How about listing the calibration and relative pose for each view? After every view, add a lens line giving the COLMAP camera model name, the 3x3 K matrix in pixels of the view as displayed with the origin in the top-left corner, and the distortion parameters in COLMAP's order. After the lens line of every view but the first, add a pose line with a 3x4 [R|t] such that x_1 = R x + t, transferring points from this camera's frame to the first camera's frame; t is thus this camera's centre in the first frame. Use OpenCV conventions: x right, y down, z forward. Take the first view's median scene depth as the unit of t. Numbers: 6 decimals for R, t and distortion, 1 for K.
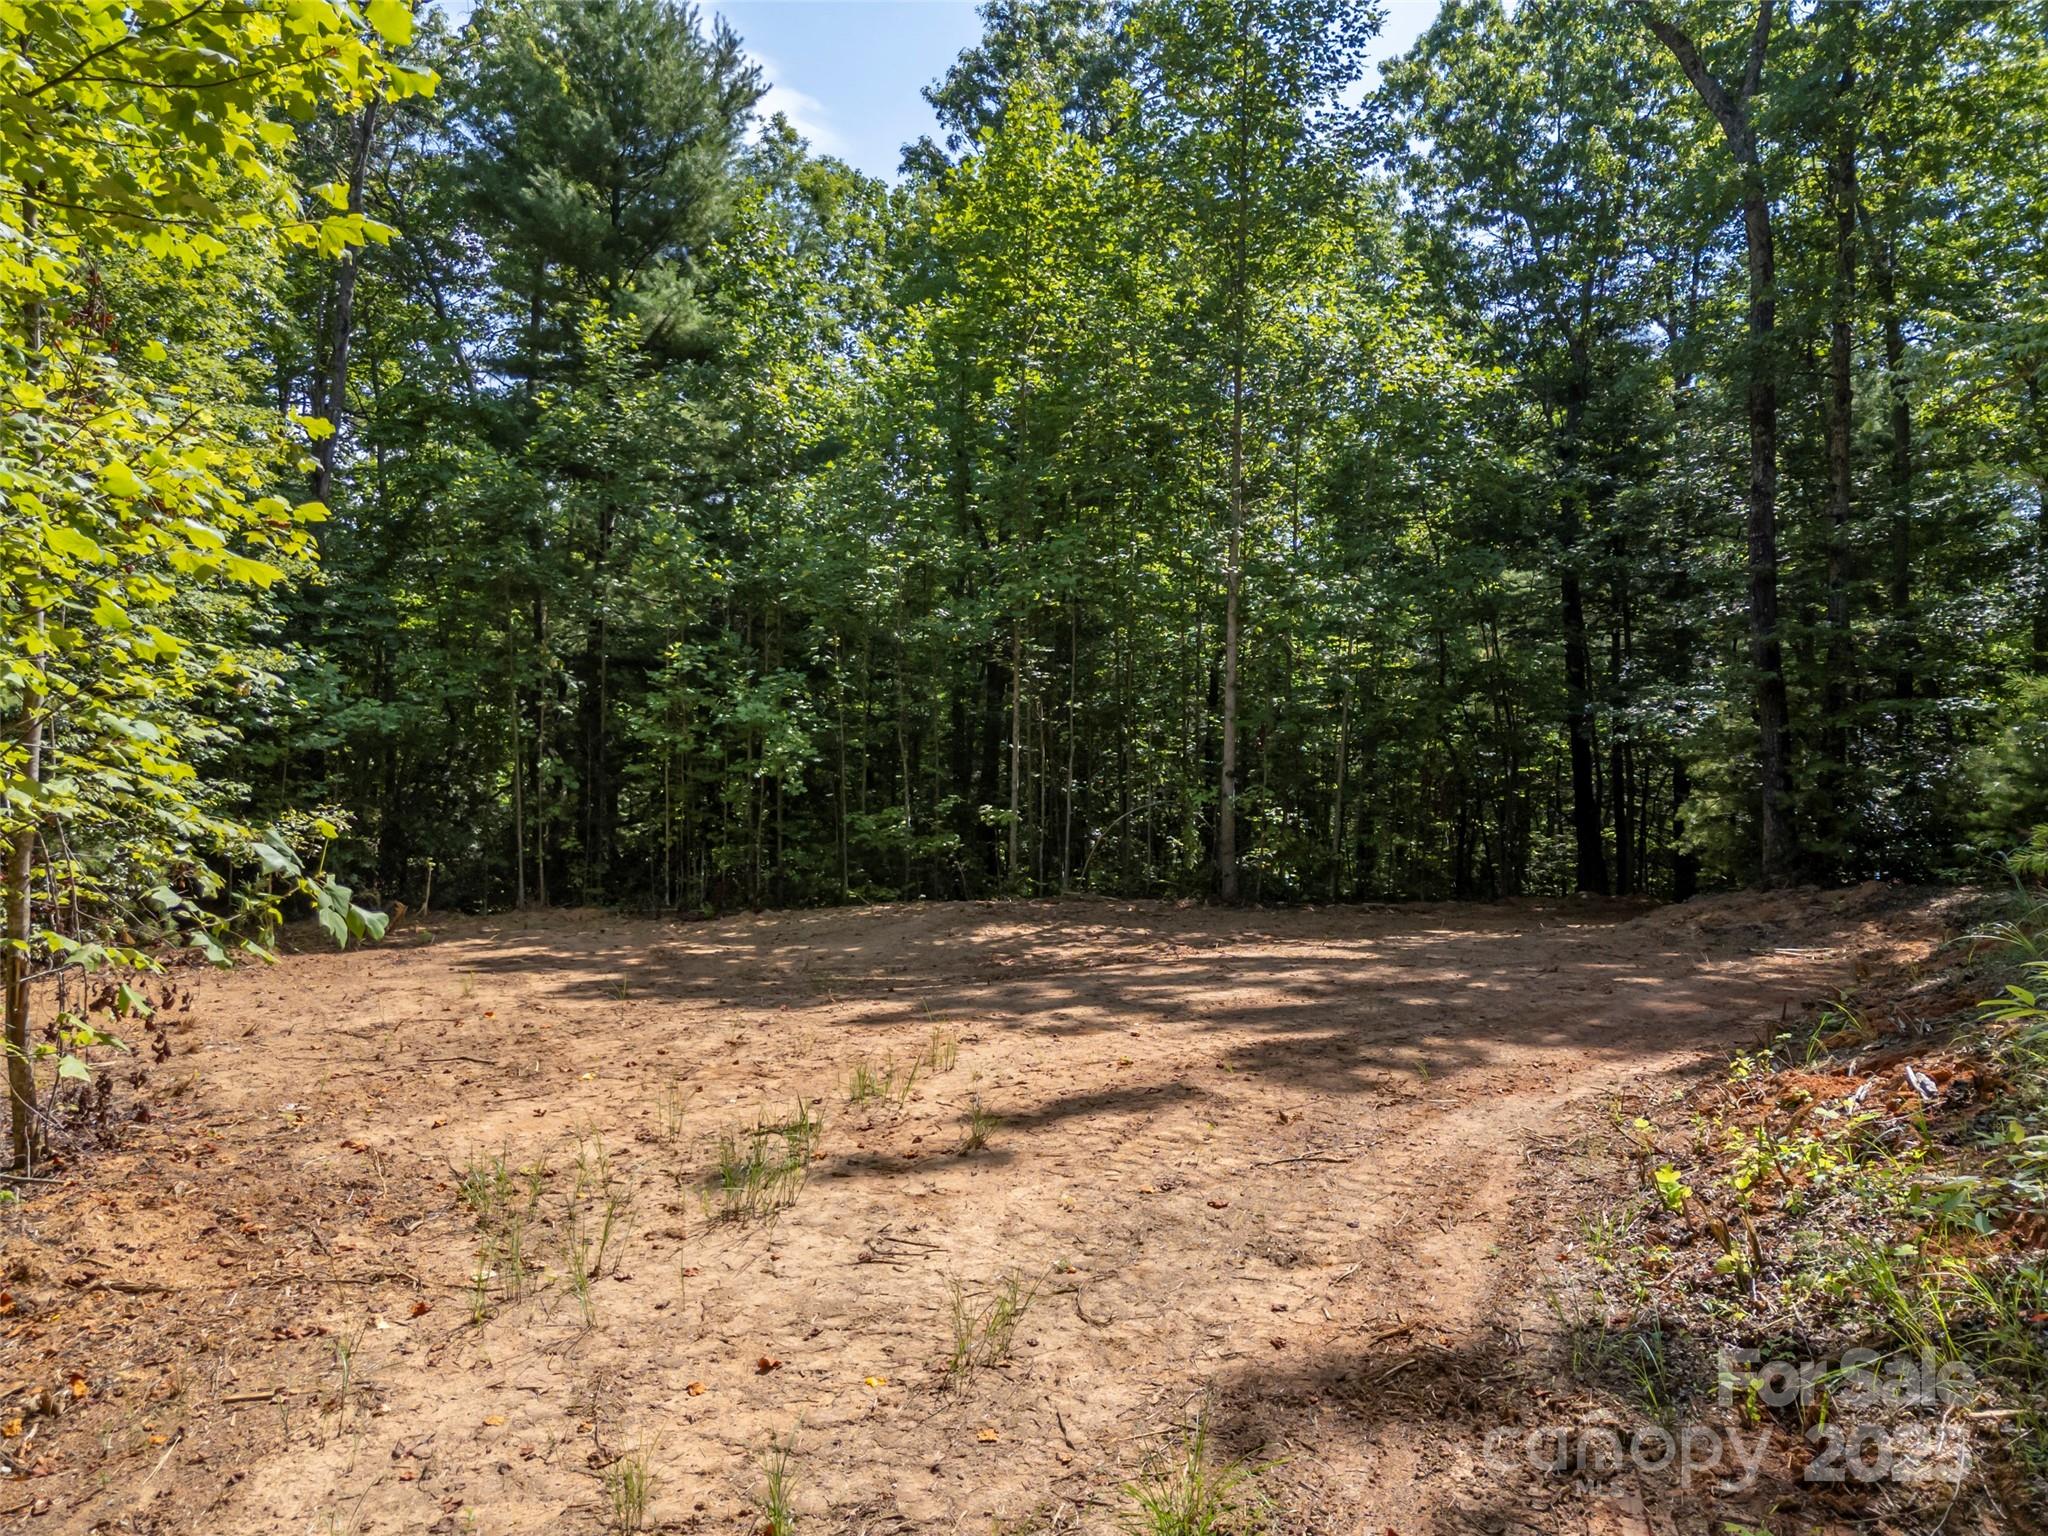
lens RADIAL K [[1474.1, 0, 1030.8], [0, 1474.1, 754.0], [0, 0, 1]] dist [0.077796, -0.053042]
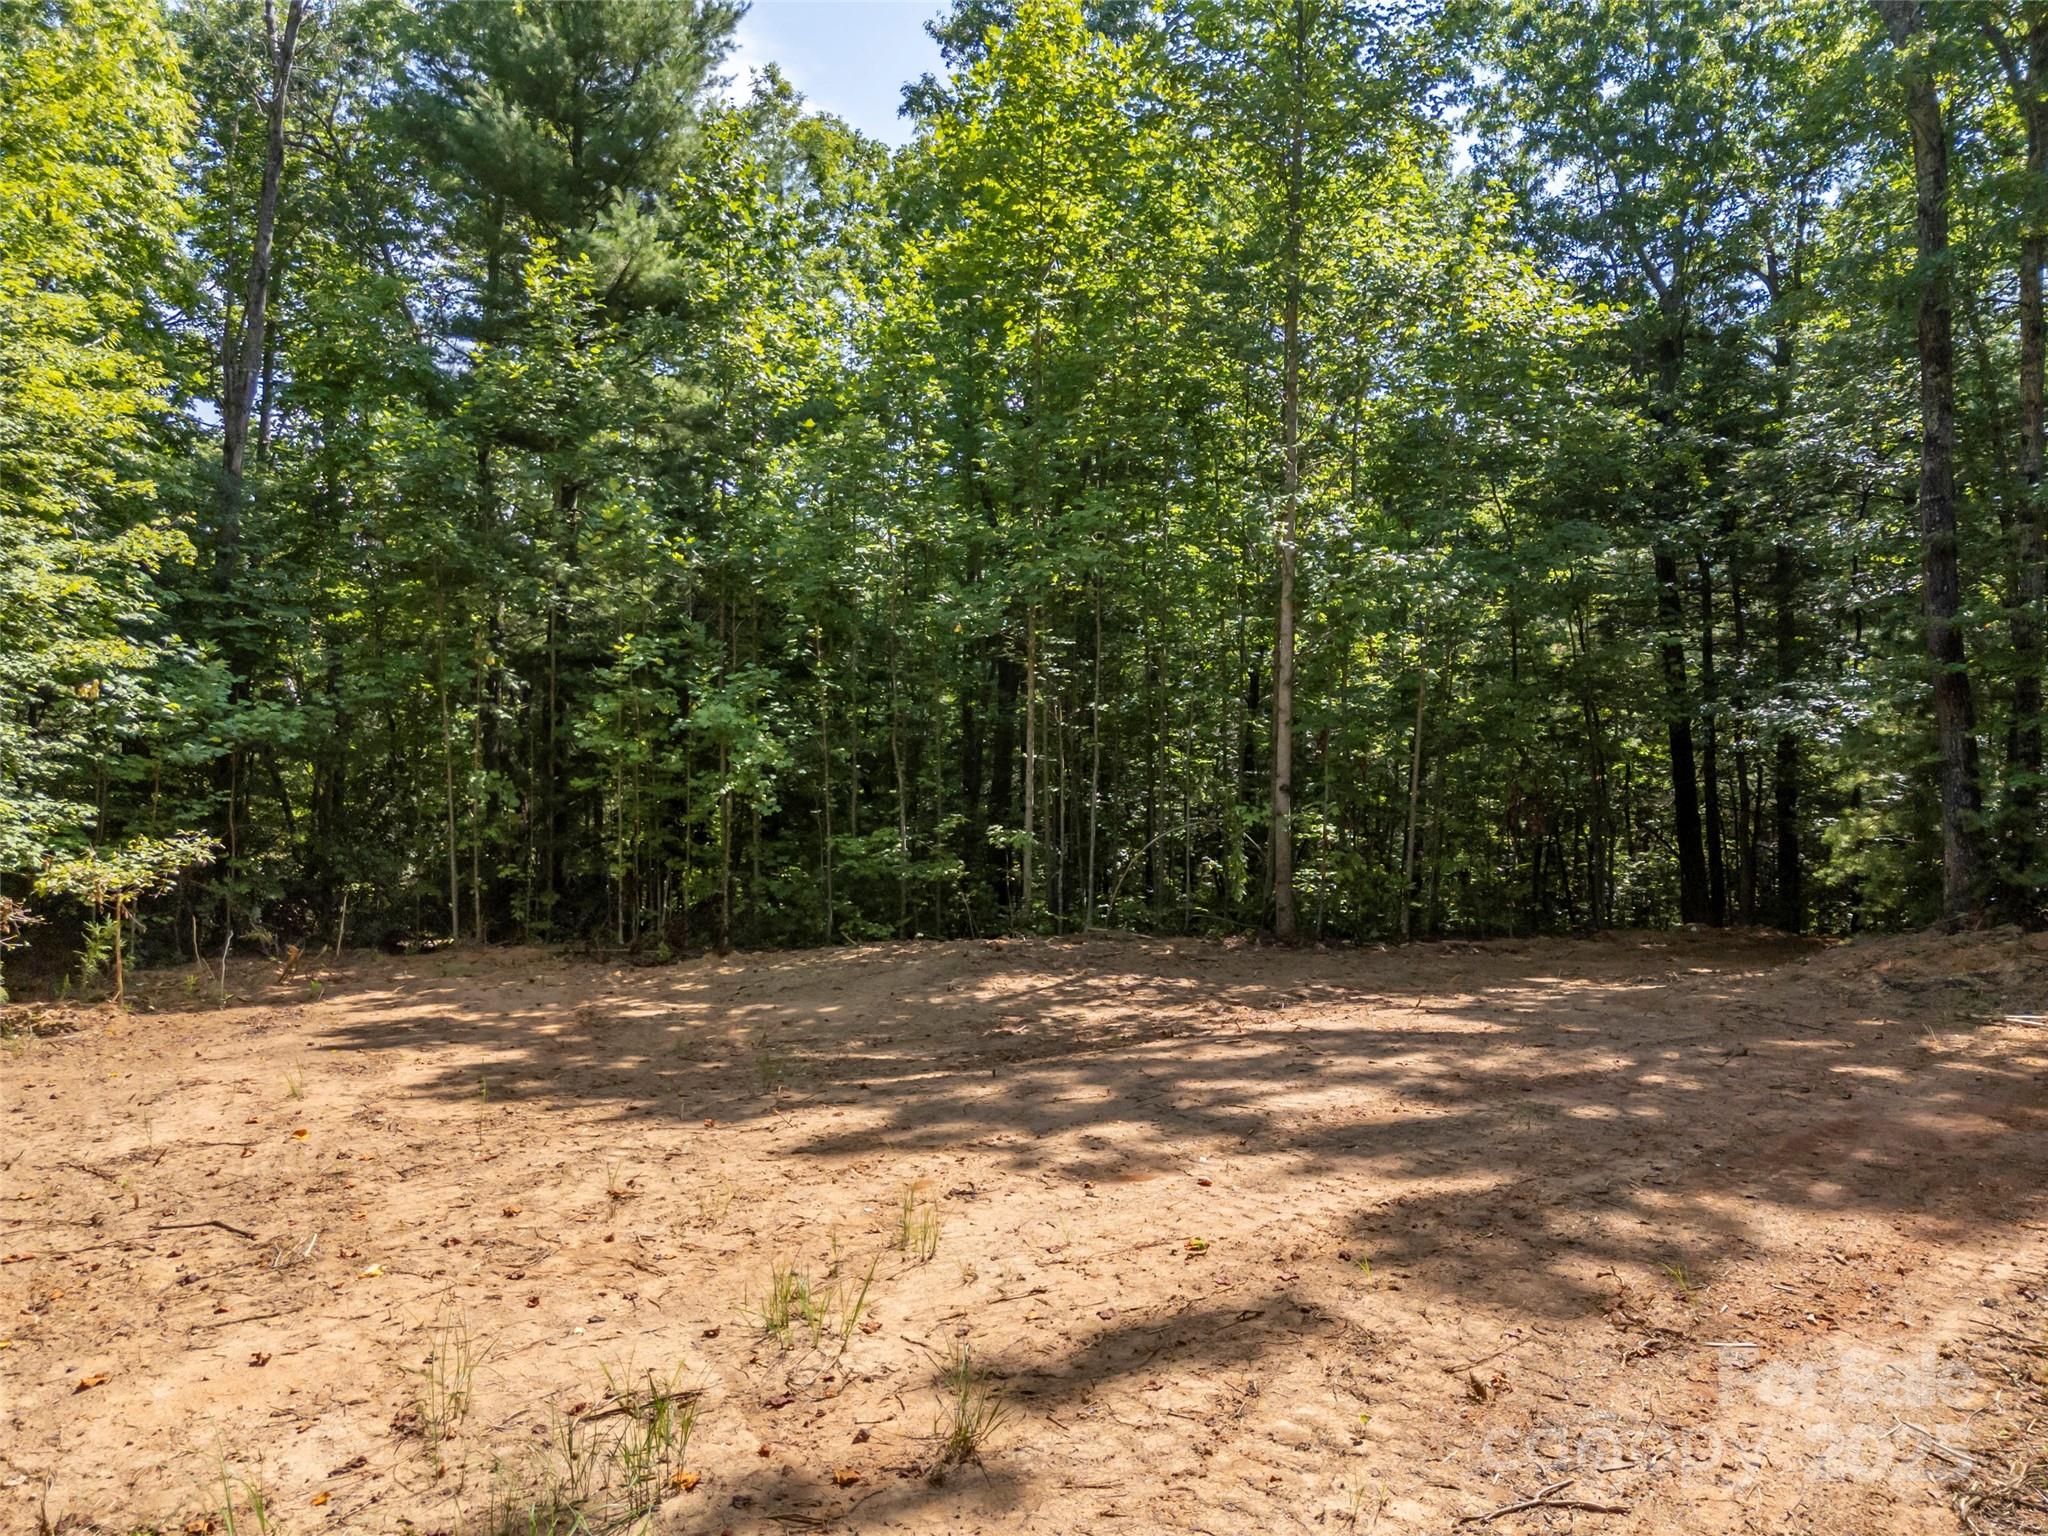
lens RADIAL K [[1474.1, 0, 1030.8], [0, 1474.1, 754.0], [0, 0, 1]] dist [0.077796, -0.053042]
pose [[0.999940, -0.002323, -0.010661, -0.000973], [0.002278, 0.999988, -0.004251, -0.002683], [0.010671, 0.004226, 0.999934, 0.150847]]
